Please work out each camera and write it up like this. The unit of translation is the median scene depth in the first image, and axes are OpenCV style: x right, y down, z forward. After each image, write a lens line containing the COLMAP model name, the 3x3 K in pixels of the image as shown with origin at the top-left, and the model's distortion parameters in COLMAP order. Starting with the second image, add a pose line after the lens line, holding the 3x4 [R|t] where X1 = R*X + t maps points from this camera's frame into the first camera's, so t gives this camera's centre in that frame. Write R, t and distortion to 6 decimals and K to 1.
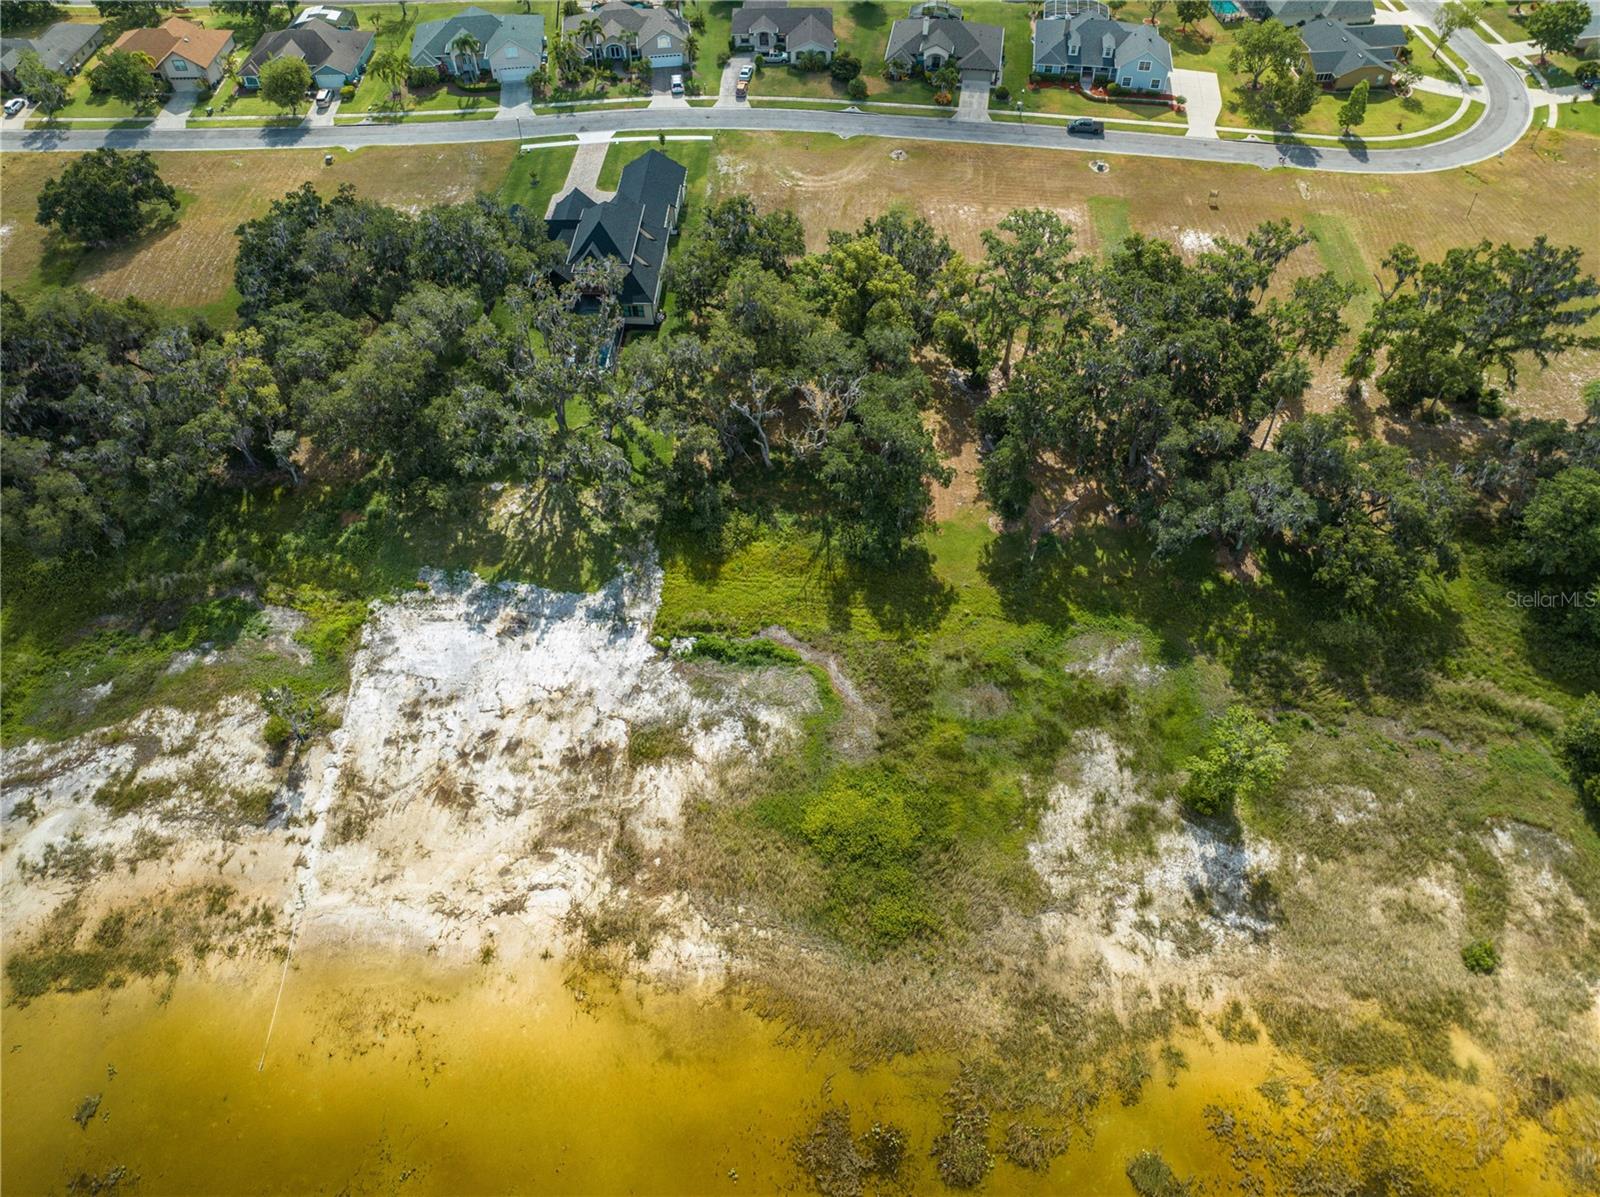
lens RADIAL K [[1143.3, 0, 794.7], [0, 1143.3, 582.3], [0, 0, 1]] dist [-0.053138, 0.022667]
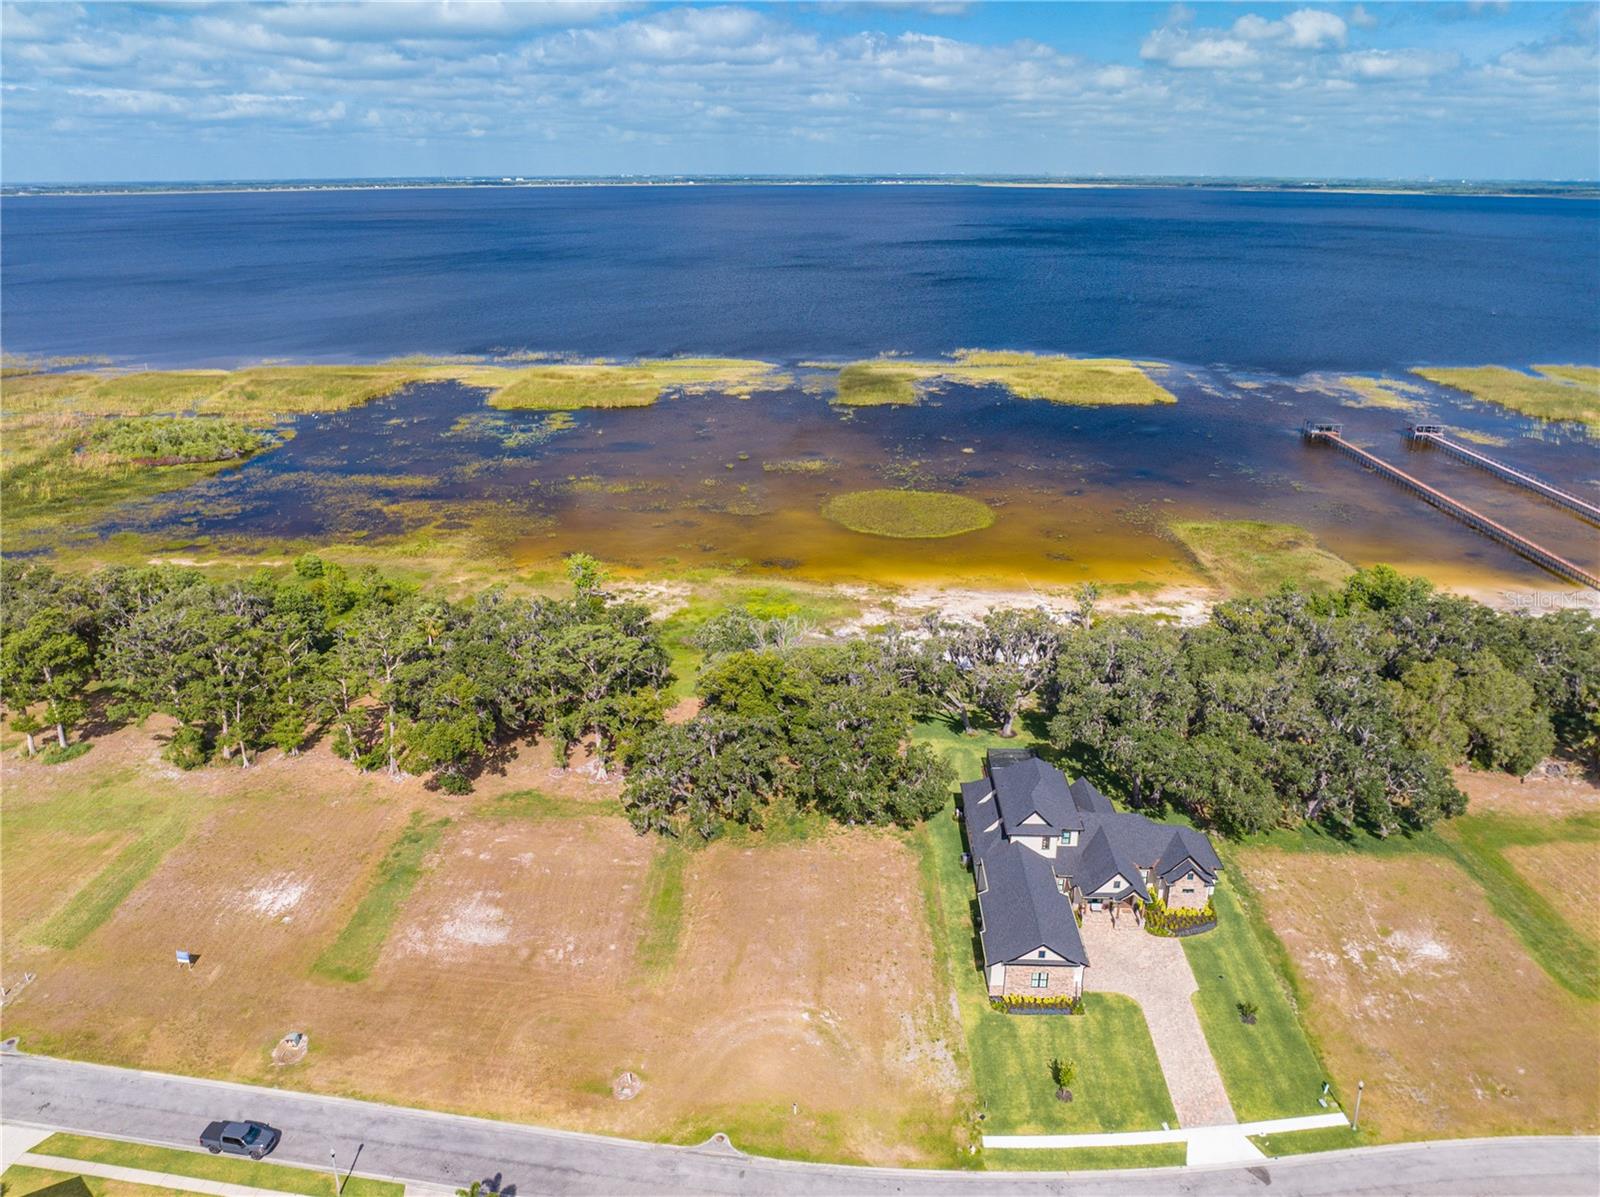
lens RADIAL K [[1143.3, 0, 798.0], [0, 1143.3, 591.3], [0, 0, 1]] dist [-0.053138, 0.022667]
pose [[-0.999911, 0.013294, -0.000728, 0.011591], [0.003892, 0.344153, 0.938905, -1.544791], [0.012732, 0.938819, -0.344174, 1.538996]]
